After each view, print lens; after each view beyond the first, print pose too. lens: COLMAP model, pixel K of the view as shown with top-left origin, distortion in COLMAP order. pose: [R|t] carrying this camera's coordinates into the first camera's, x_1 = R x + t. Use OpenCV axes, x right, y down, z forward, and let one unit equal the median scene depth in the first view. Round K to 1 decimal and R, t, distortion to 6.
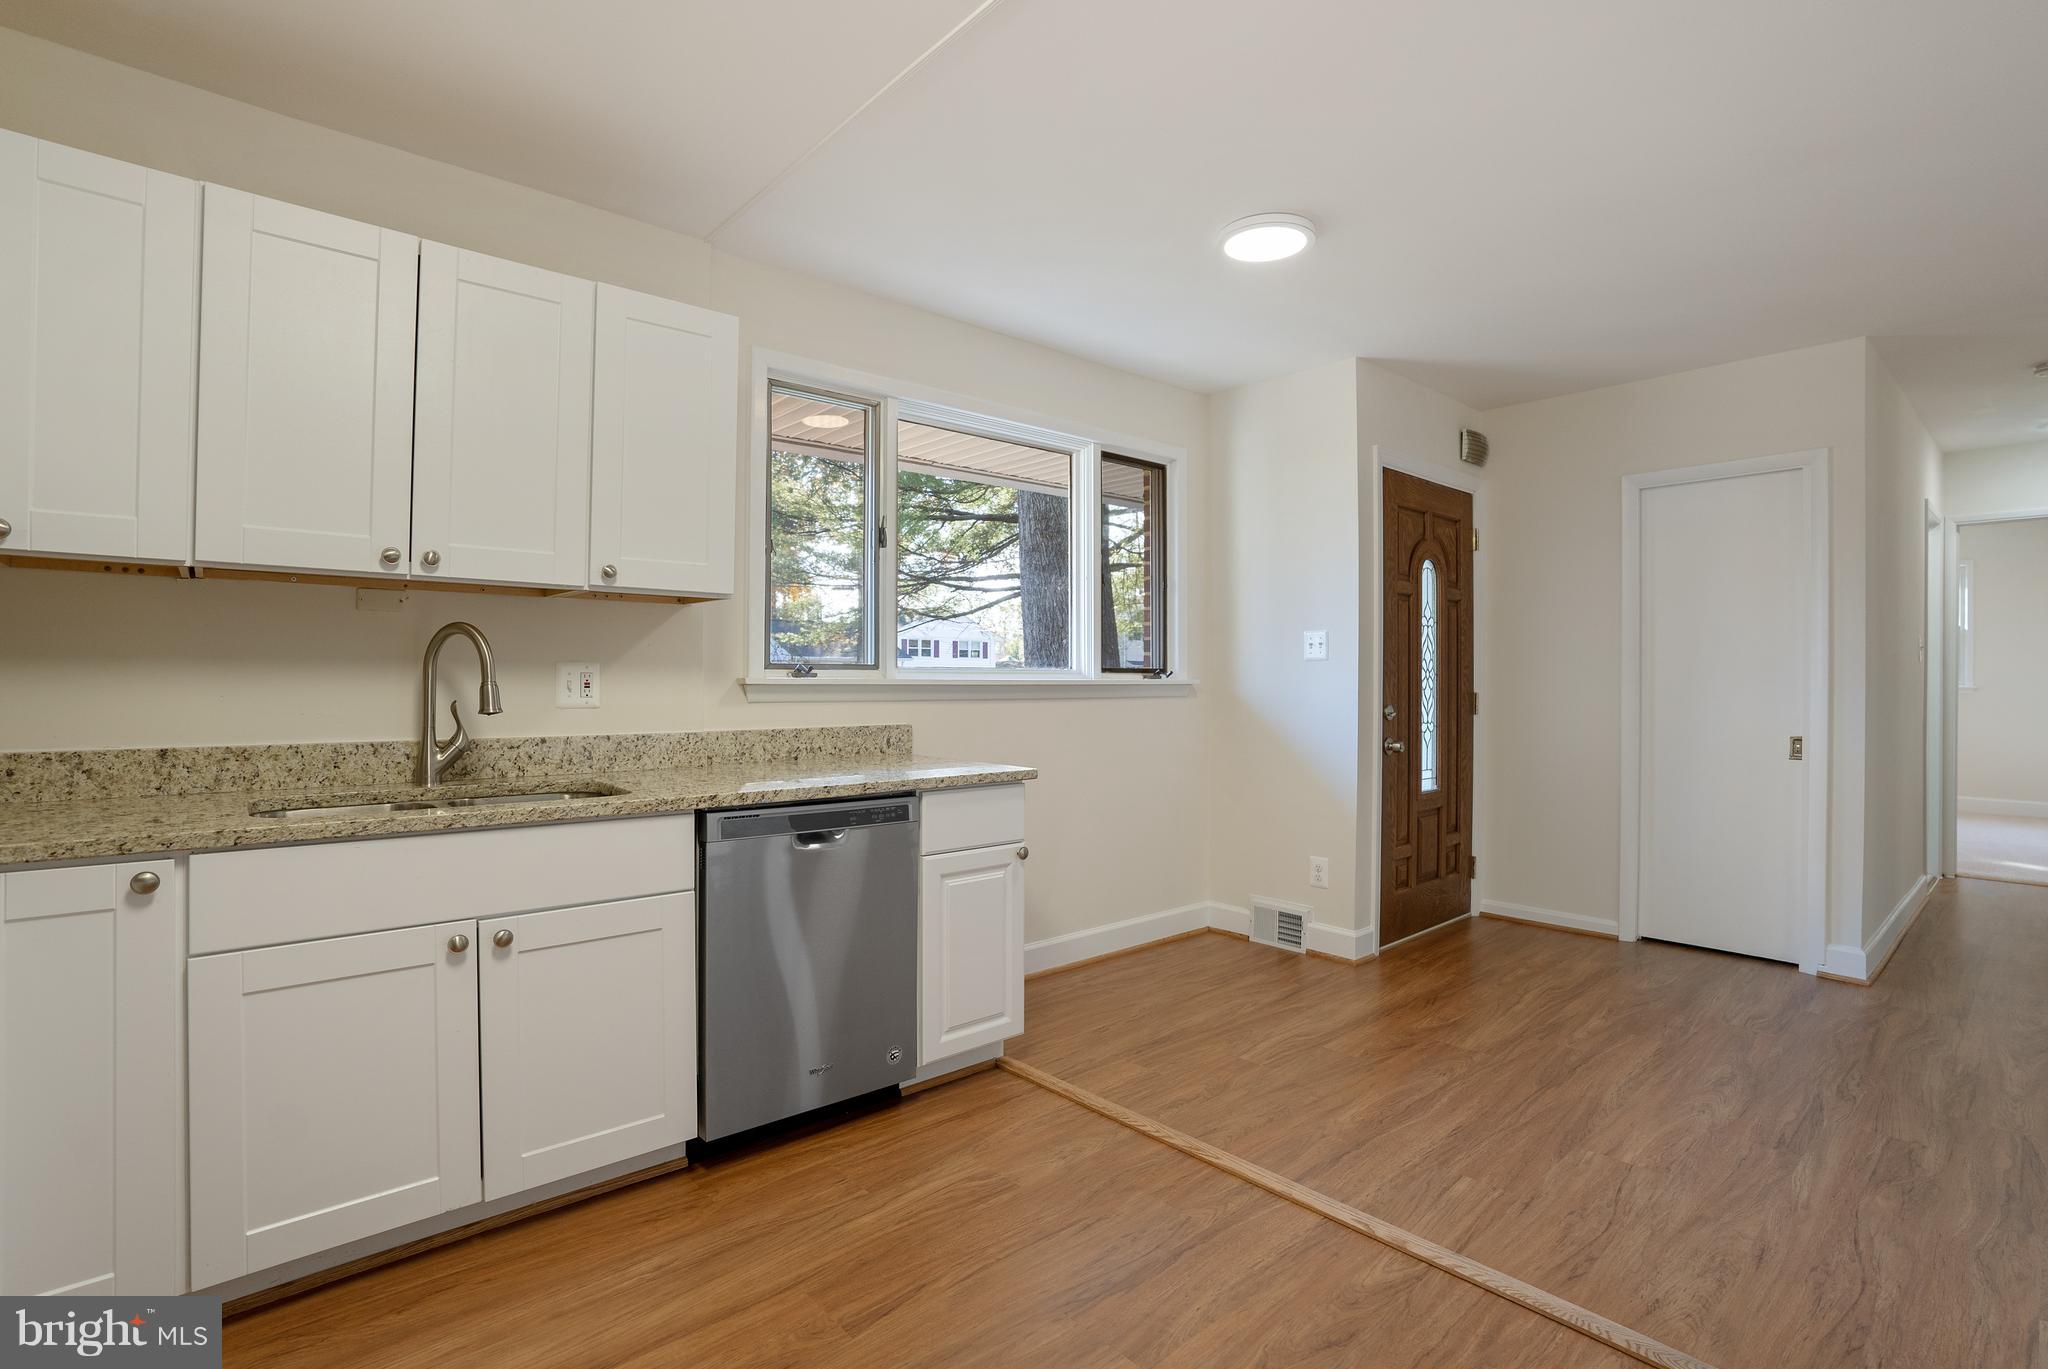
lens RADIAL K [[951.0, 0, 1019.3], [0, 951.0, 674.1], [0, 0, 1]] dist [-0.038581, 0.009794]
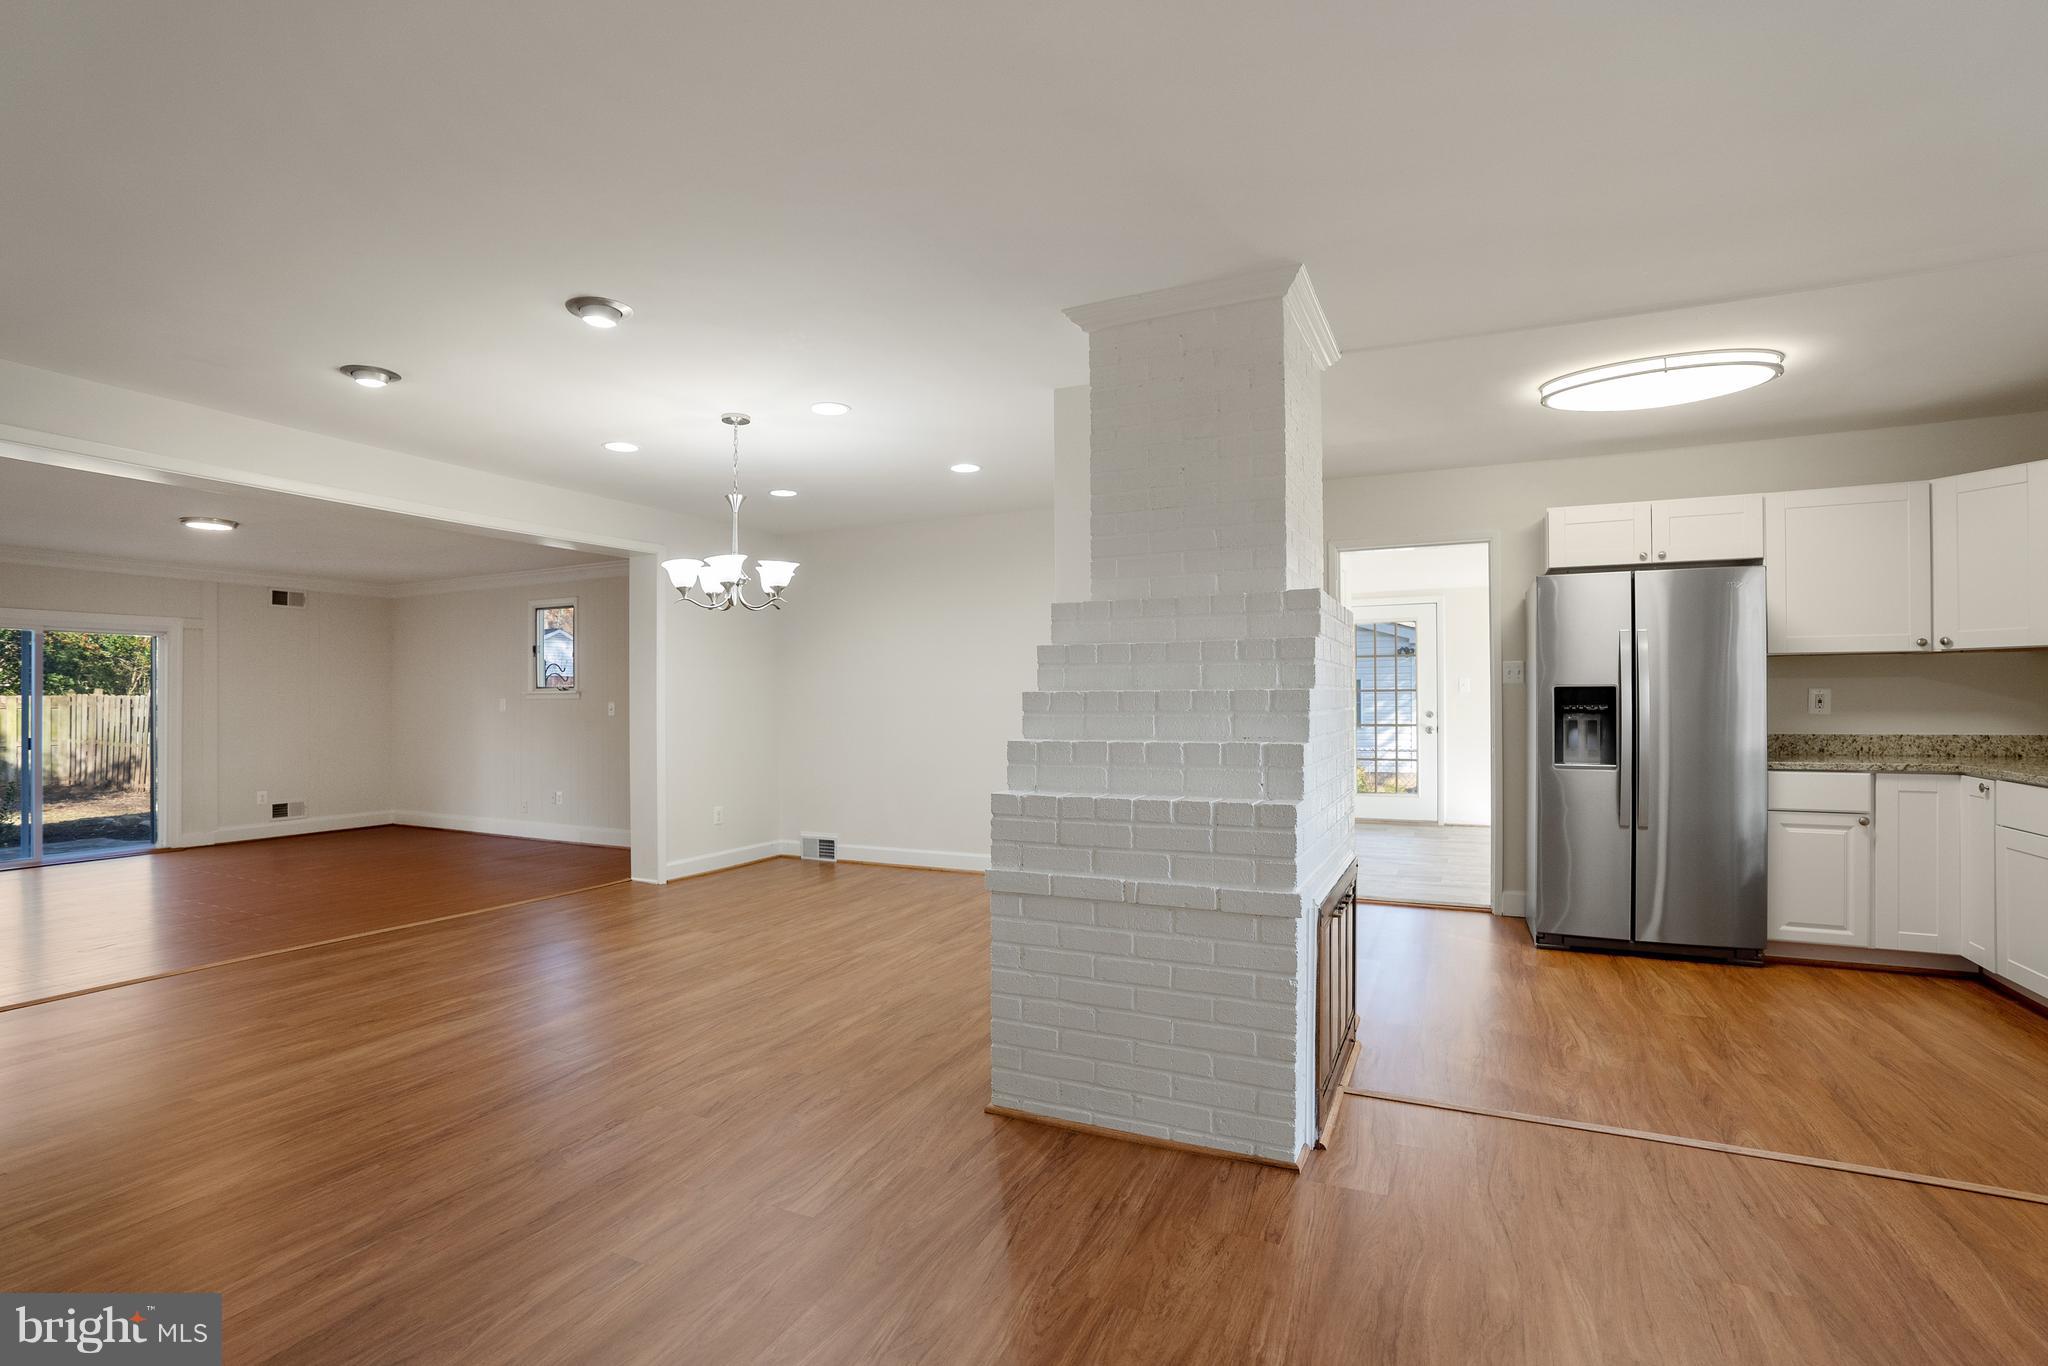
lens RADIAL K [[951.0, 0, 1019.2], [0, 951.0, 690.4], [0, 0, 1]] dist [-0.038581, 0.009794]
pose [[-0.914788, -0.003502, -0.403920, 1.830862], [0.003551, 0.999854, -0.016709, 0.003865], [0.403920, -0.016720, -0.914642, 1.740407]]
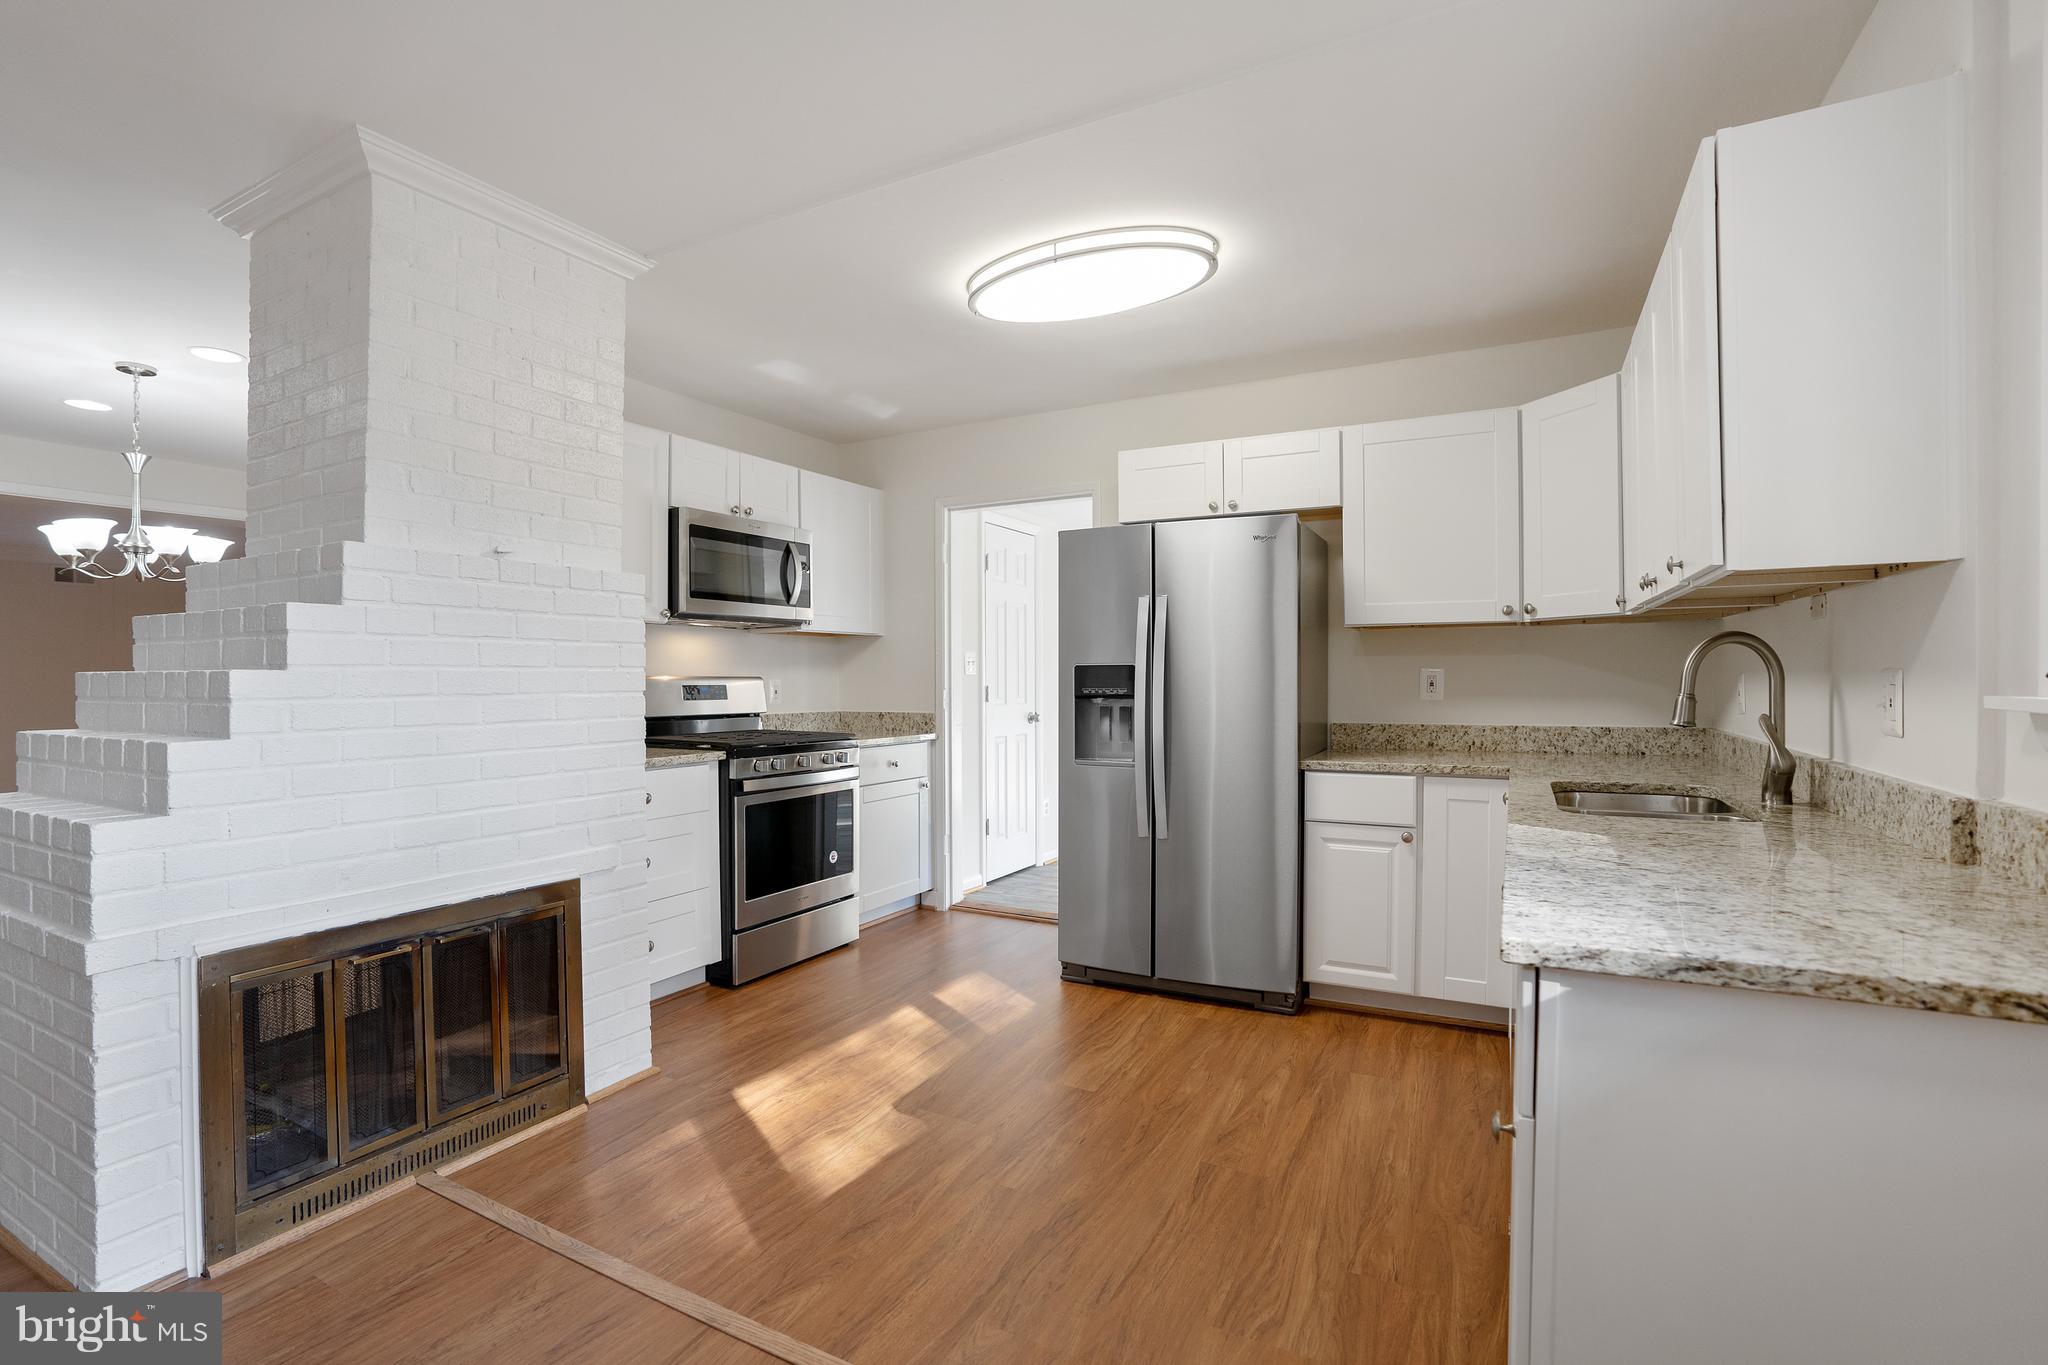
lens RADIAL K [[951.0, 0, 1018.4], [0, 951.0, 675.9], [0, 0, 1]] dist [-0.038581, 0.009794]
pose [[-0.933928, 0.001970, -0.357455, 0.499927], [0.004595, 0.999968, -0.006494, -0.008280], [0.357431, -0.007707, -0.933908, 1.918035]]
